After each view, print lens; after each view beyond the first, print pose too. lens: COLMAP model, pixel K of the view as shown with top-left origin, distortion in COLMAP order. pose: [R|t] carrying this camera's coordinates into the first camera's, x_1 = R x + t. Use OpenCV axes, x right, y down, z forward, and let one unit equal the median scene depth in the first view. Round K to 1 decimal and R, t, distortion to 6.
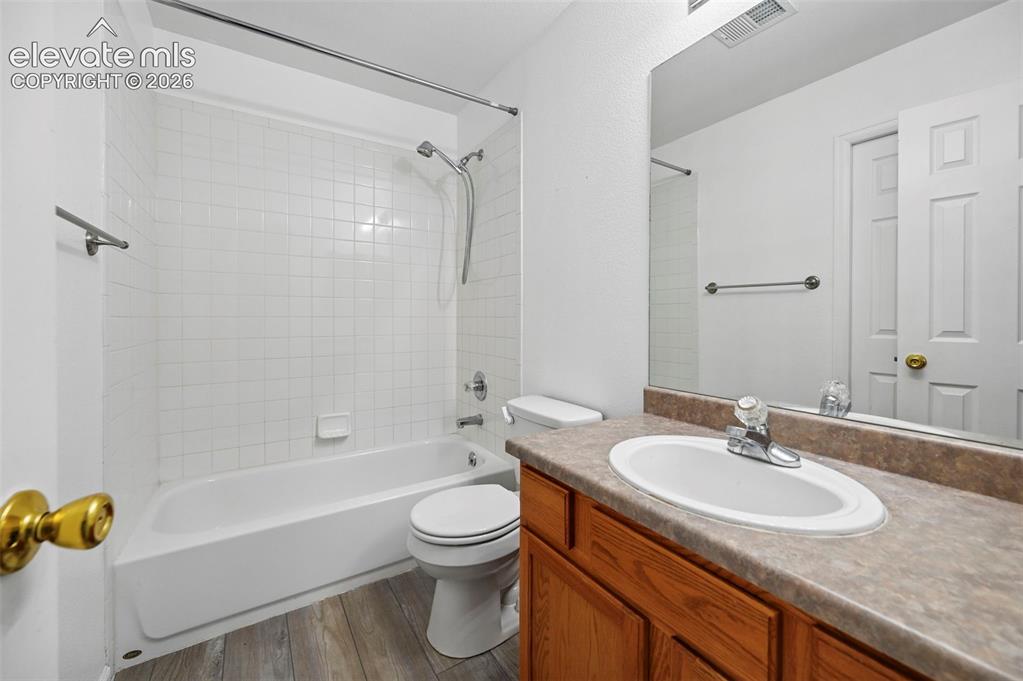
lens RADIAL K [[412.5, 0, 529.5], [0, 412.5, 324.5], [0, 0, 1]] dist [0.000748, -0.000031]
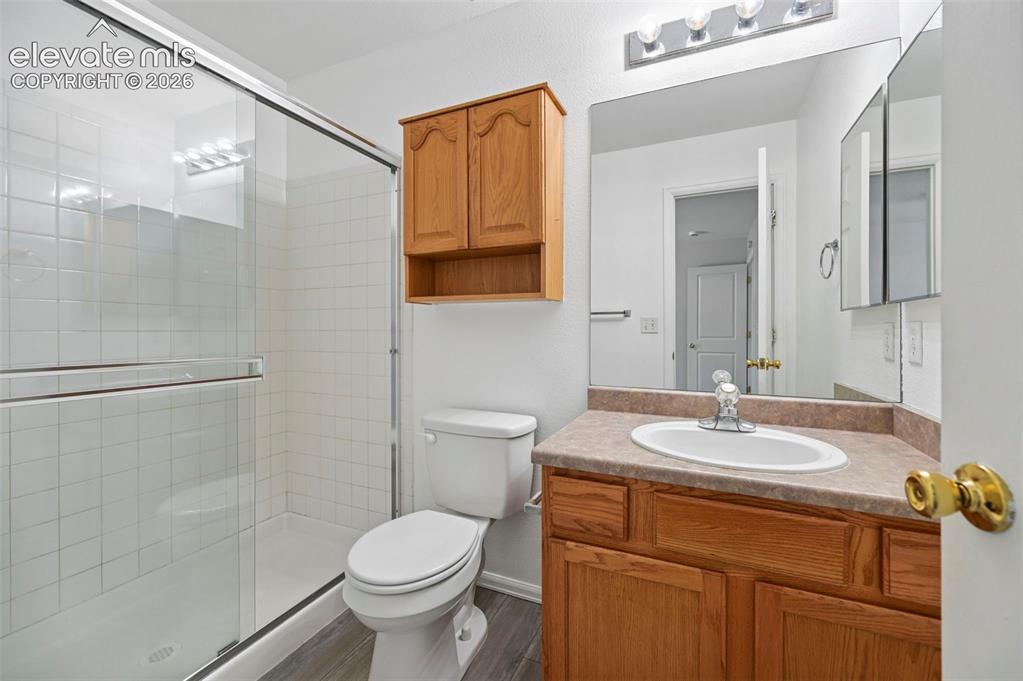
lens RADIAL K [[402.6, 0, 541.9], [0, 402.6, 337.9], [0, 0, 1]] dist [-0.000861, -0.000098]
pose [[0.841017, -0.013846, 0.540831, -0.647331], [0.004699, 0.999822, 0.018290, -0.005935], [-0.540988, -0.012841, 0.840932, 0.238575]]
